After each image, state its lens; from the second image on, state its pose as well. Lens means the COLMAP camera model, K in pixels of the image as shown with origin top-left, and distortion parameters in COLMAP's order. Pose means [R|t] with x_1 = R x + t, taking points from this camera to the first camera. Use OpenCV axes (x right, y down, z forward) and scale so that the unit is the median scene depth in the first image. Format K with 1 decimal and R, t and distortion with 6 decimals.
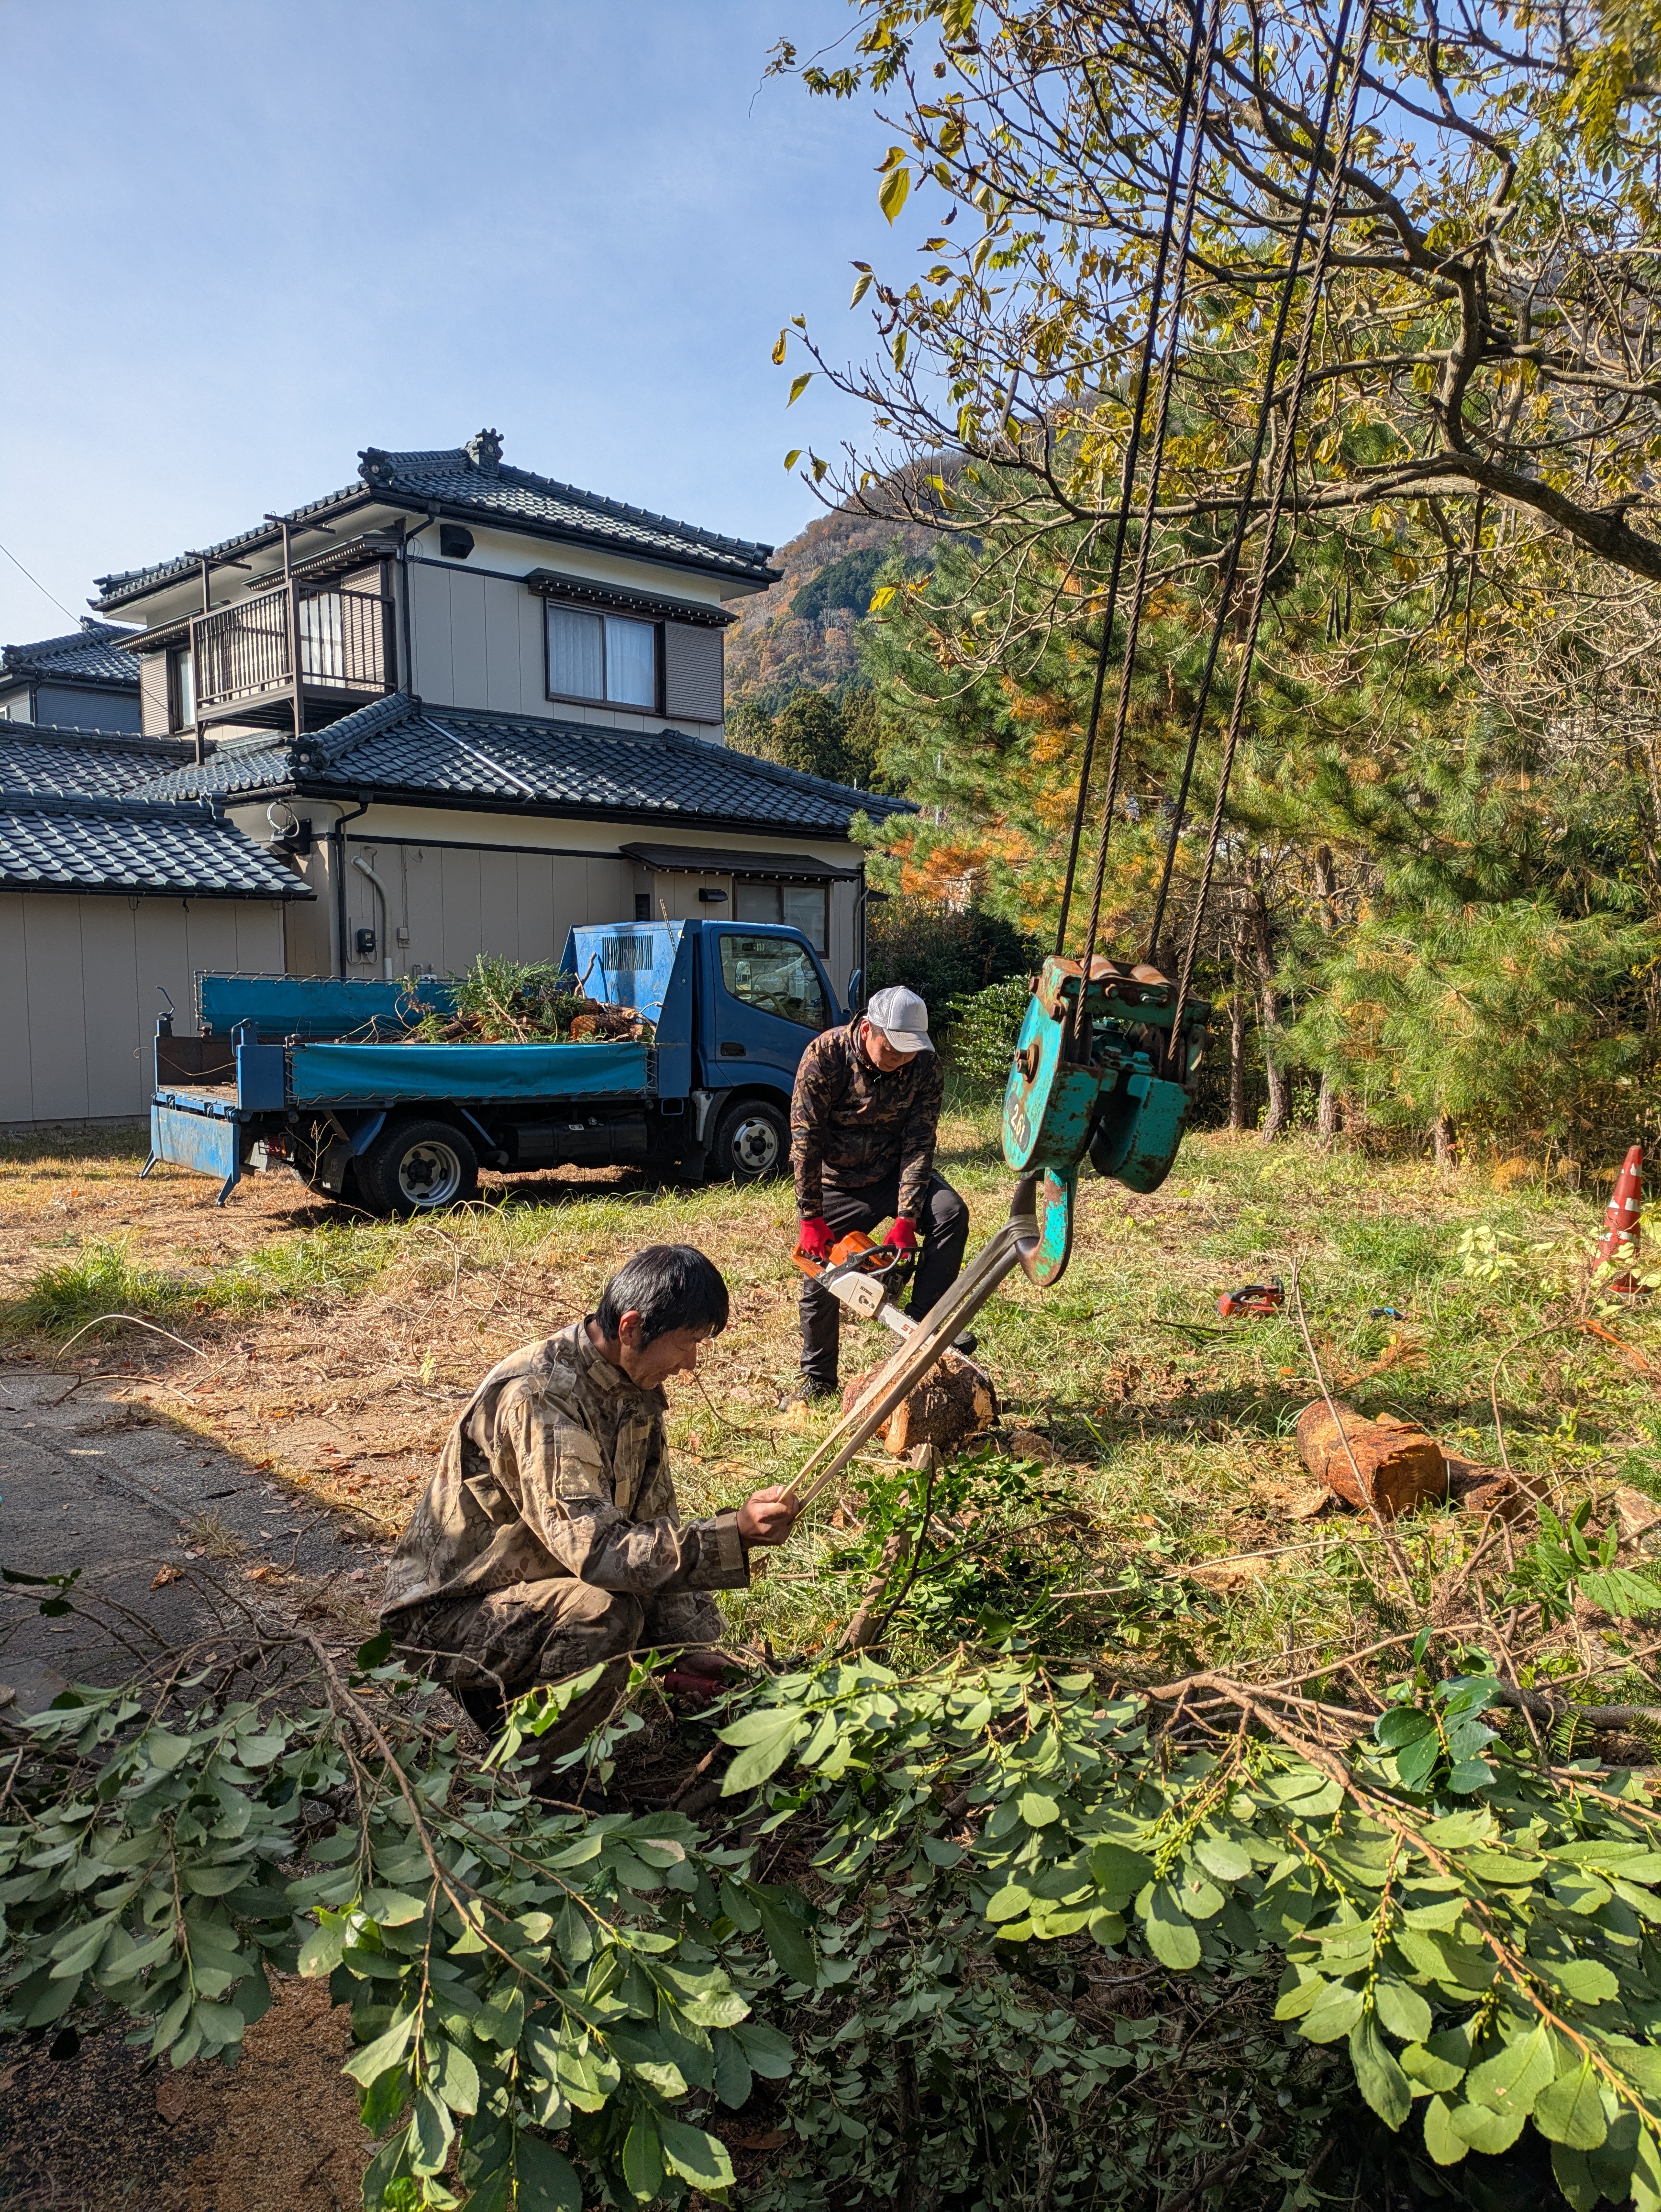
lens RADIAL K [[1740.6, 0, 830.5], [0, 1740.6, 1106.0], [0, 0, 1]] dist [0.059398, 0.062839]
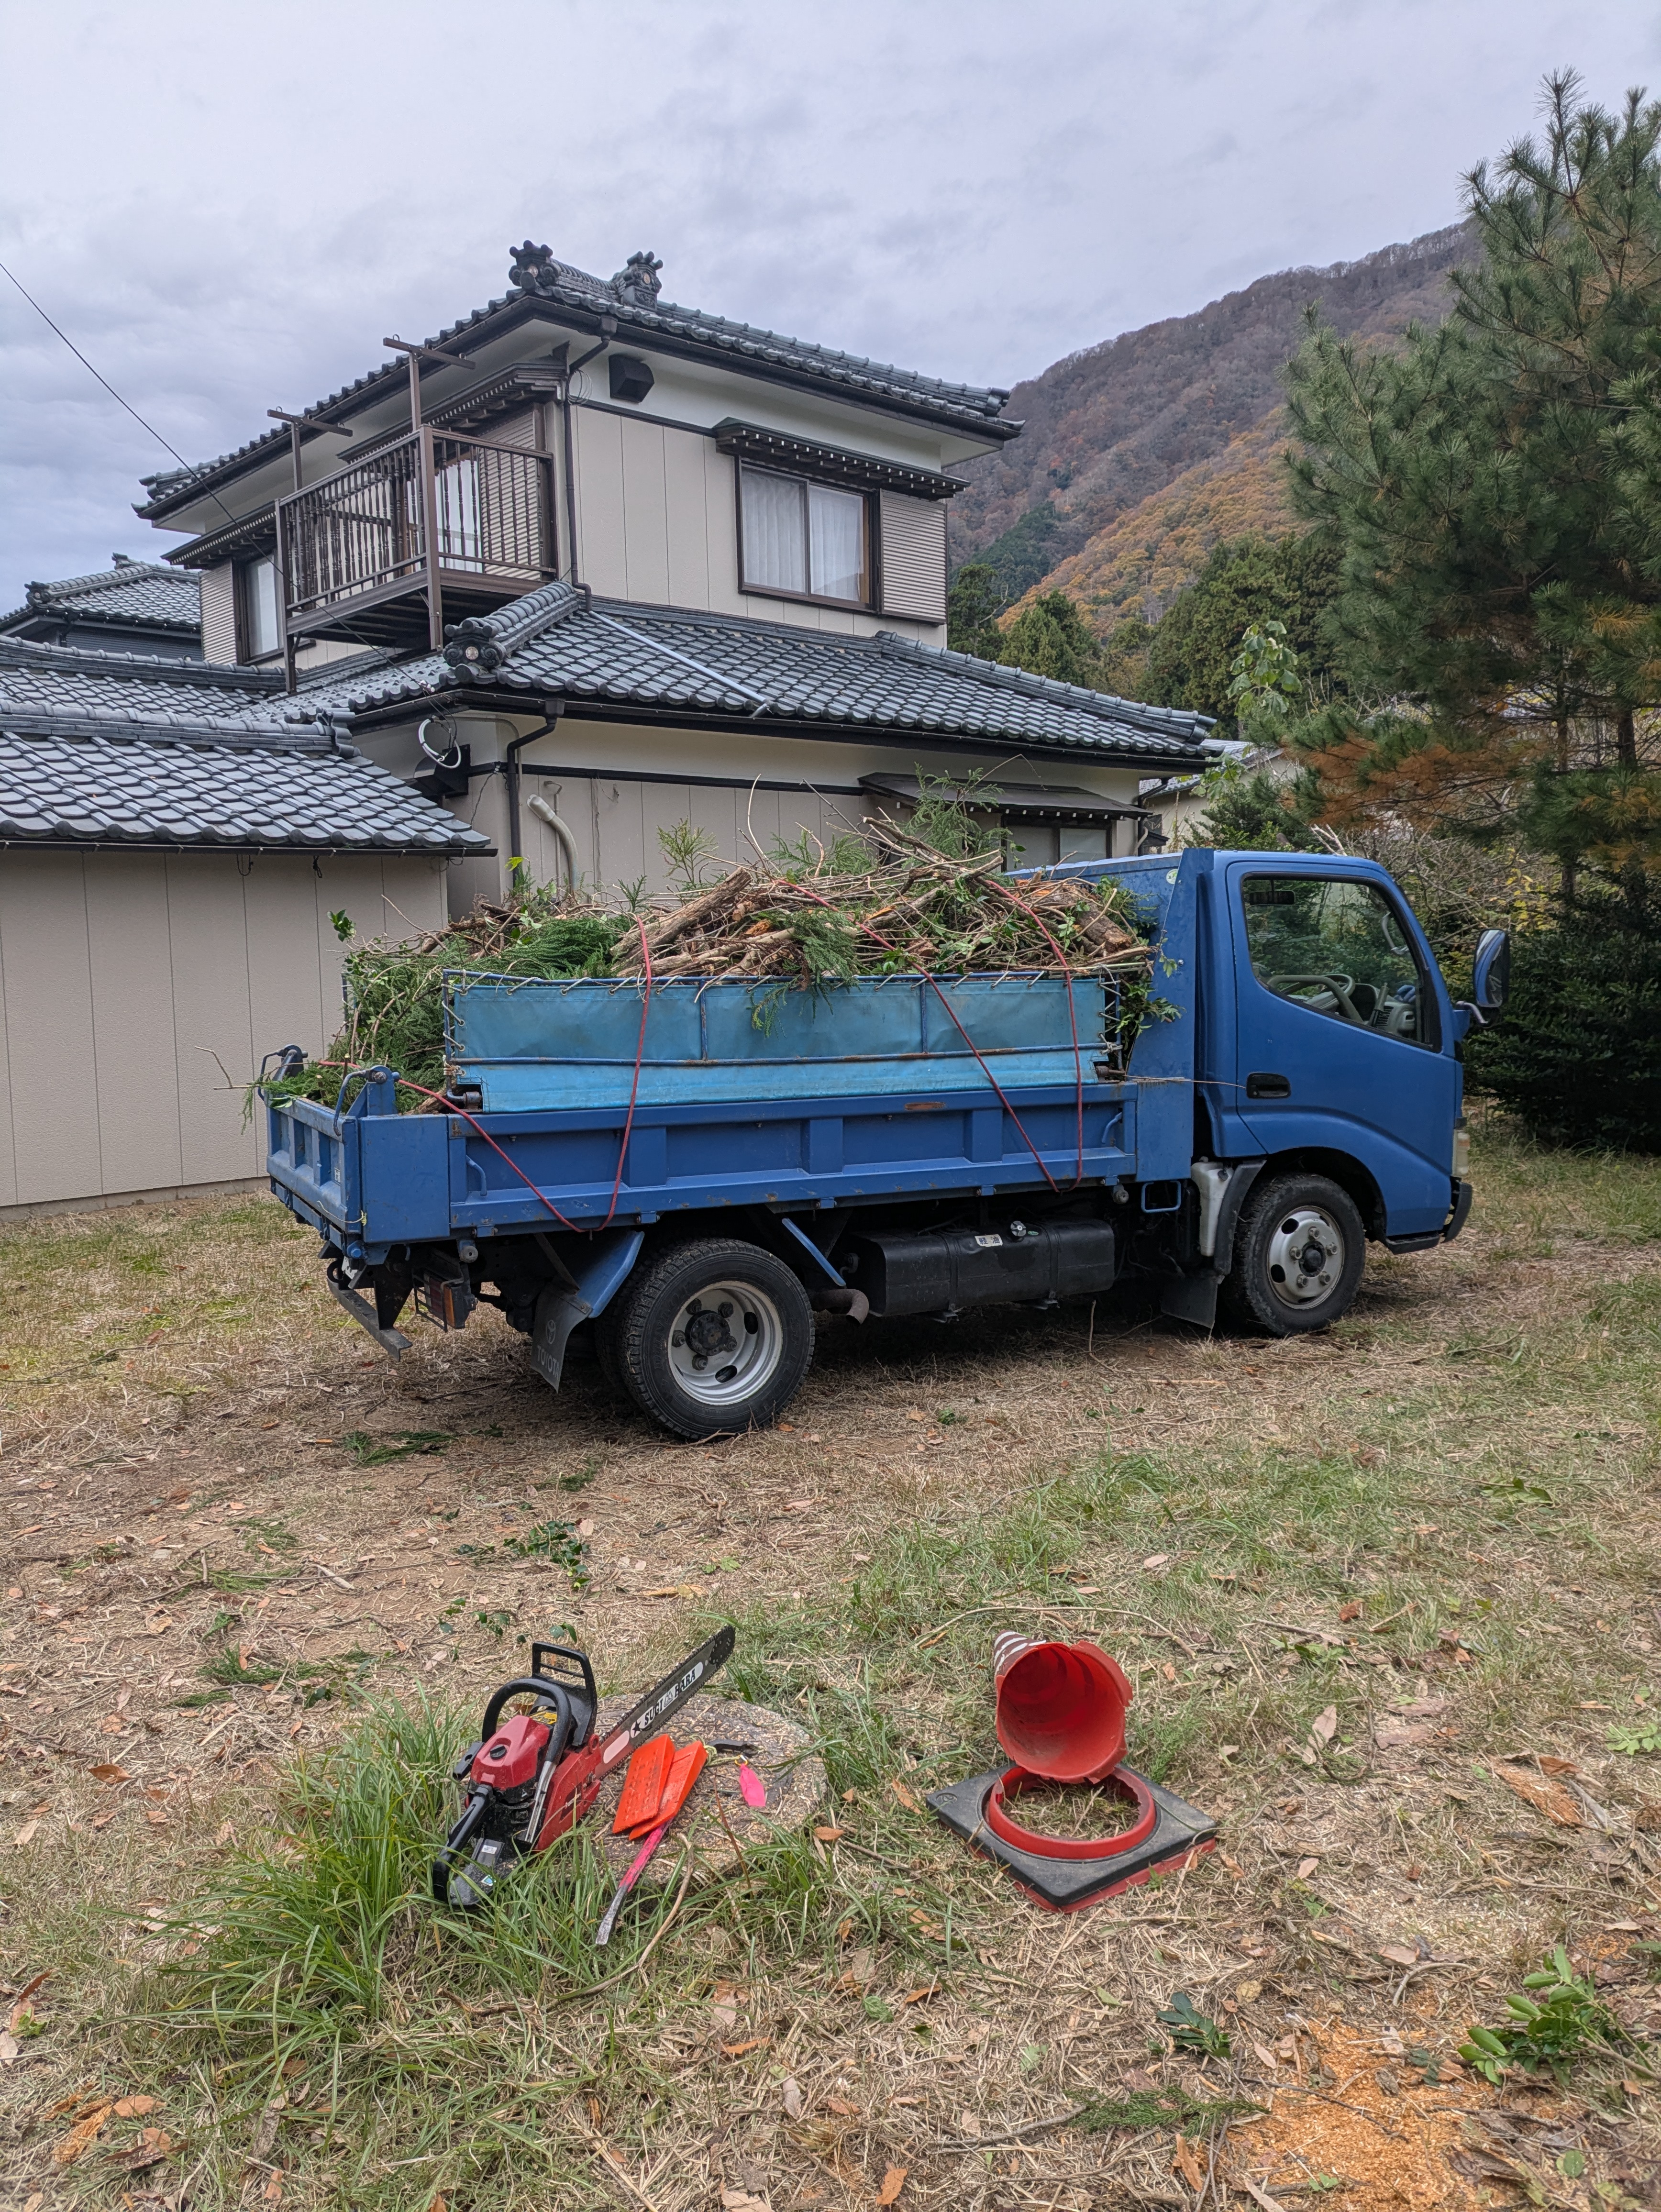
lens RADIAL K [[1740.6, 0, 830.5], [0, 1740.6, 1106.0], [0, 0, 1]] dist [0.059398, 0.062839]
pose [[0.999825, -0.009840, -0.015930, -0.113592], [0.010289, 0.999545, 0.028341, -0.026805], [0.015644, -0.028500, 0.999471, 0.224041]]
